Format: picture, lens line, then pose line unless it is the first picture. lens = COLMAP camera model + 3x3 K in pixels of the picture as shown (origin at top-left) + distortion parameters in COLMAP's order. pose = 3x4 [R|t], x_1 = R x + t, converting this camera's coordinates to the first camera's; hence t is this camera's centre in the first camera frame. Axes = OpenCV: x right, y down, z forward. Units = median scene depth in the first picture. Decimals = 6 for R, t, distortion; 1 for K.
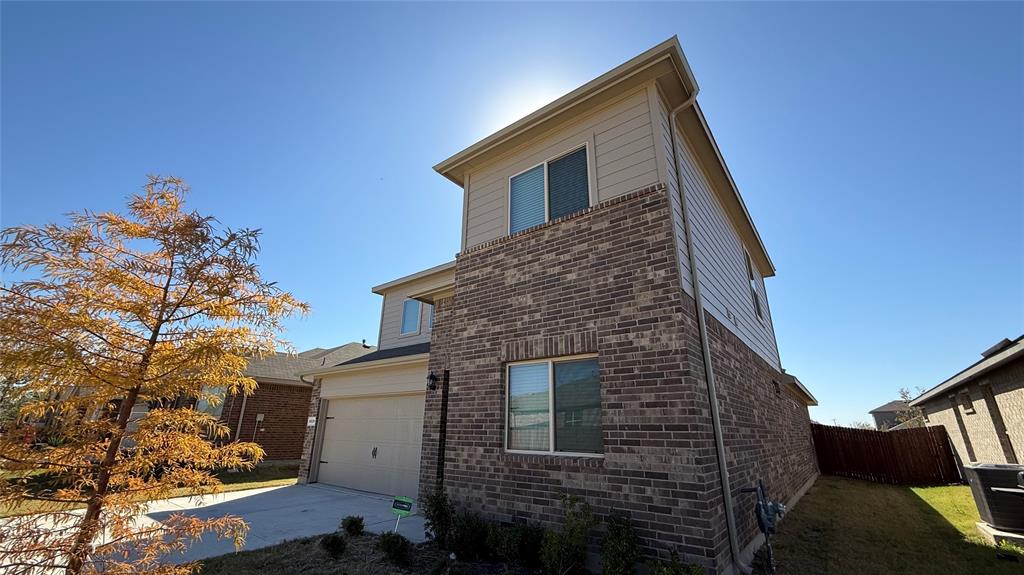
lens RADIAL K [[408.1, 0, 512.0], [0, 408.1, 287.5], [0, 0, 1]] dist [-0.000382, -0.000052]
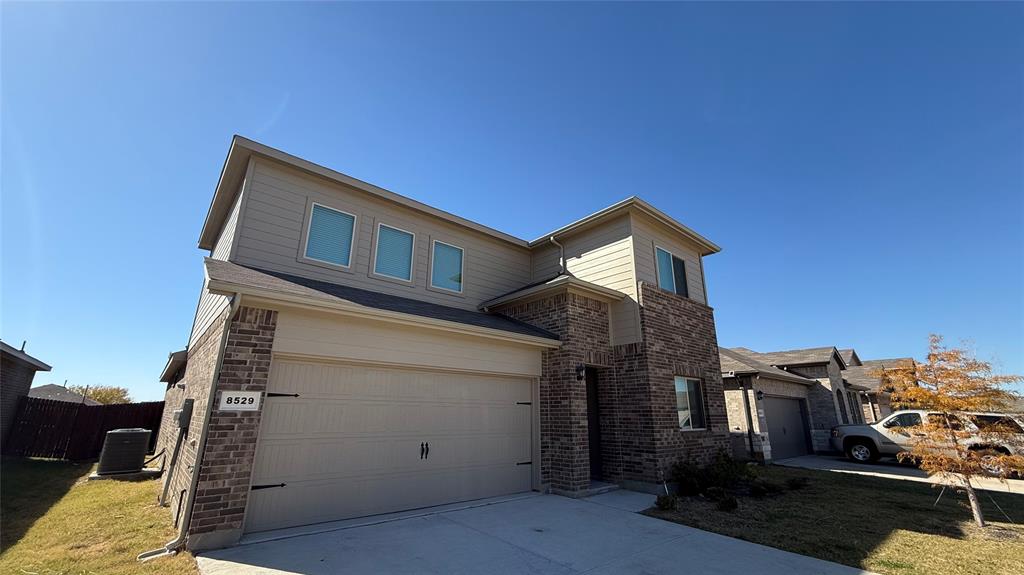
lens RADIAL K [[408.1, 0, 512.0], [0, 408.1, 287.5], [0, 0, 1]] dist [-0.000382, -0.000052]
pose [[0.192799, 0.281210, 0.940079, -1.710986], [-0.330161, 0.920784, -0.207726, 0.406483], [-0.924025, -0.270328, 0.270371, 1.243805]]
